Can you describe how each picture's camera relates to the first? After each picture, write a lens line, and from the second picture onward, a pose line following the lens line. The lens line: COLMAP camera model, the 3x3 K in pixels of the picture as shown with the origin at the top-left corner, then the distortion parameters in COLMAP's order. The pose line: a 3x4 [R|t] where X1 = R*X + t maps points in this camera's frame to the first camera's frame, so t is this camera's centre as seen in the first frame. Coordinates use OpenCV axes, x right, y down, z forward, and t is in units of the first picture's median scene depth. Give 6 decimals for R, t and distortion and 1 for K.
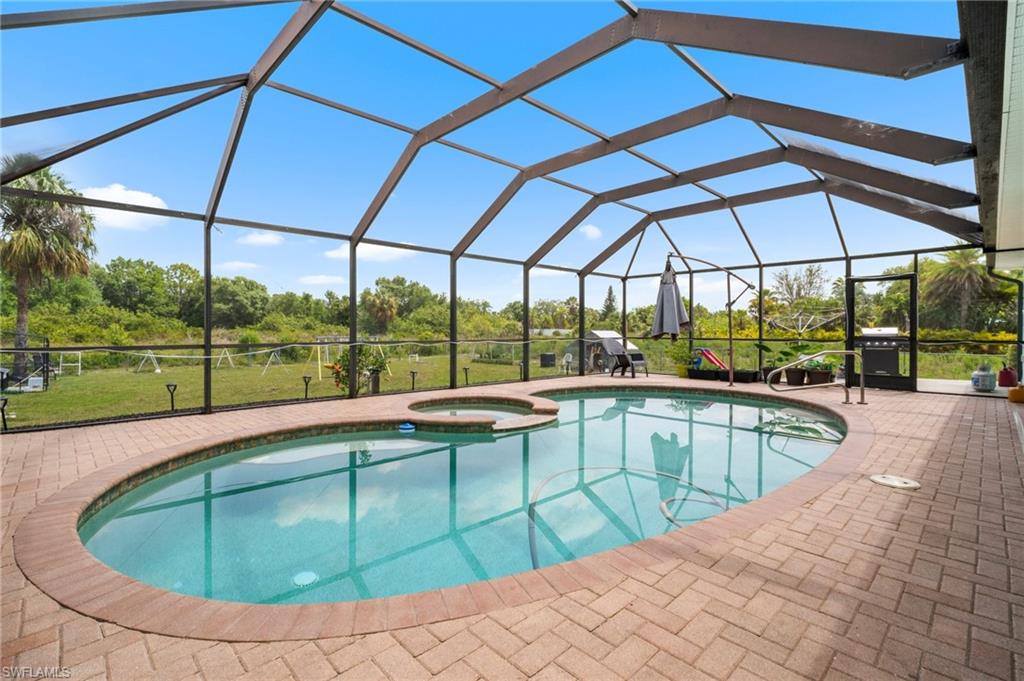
lens RADIAL K [[473.2, 0, 508.3], [0, 473.2, 336.7], [0, 0, 1]] dist [-0.004972, -0.000319]
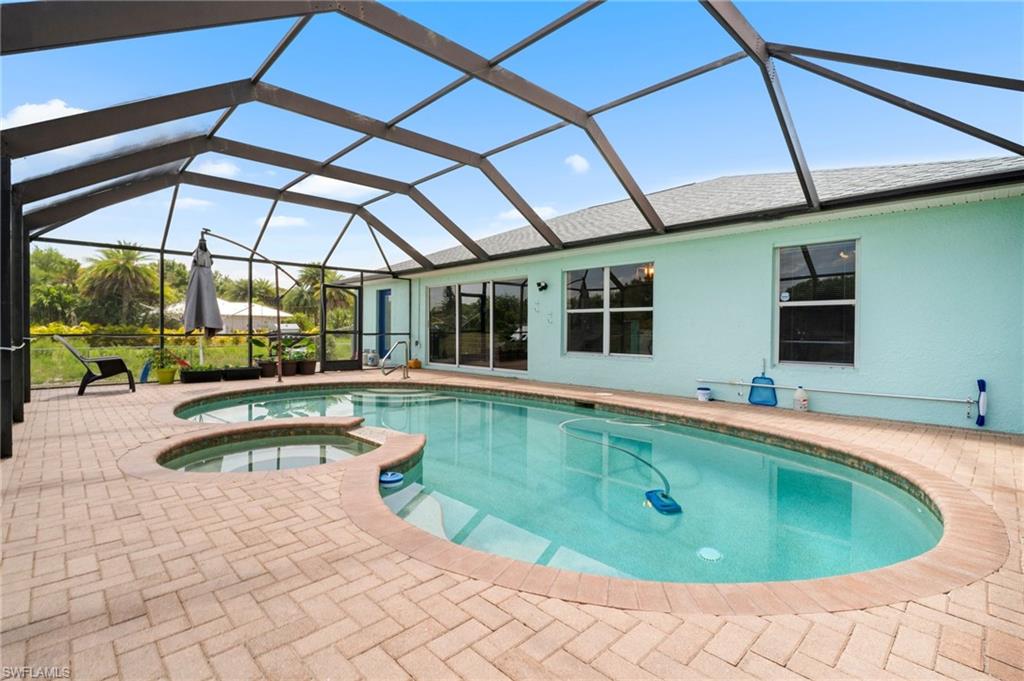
lens RADIAL K [[473.2, 0, 508.1], [0, 473.2, 338.6], [0, 0, 1]] dist [-0.004972, -0.000319]
pose [[0.009457, -0.017477, 0.999803, -0.467642], [0.003119, 0.999843, 0.017448, -0.000725], [-0.999950, 0.002954, 0.009510, 0.465709]]
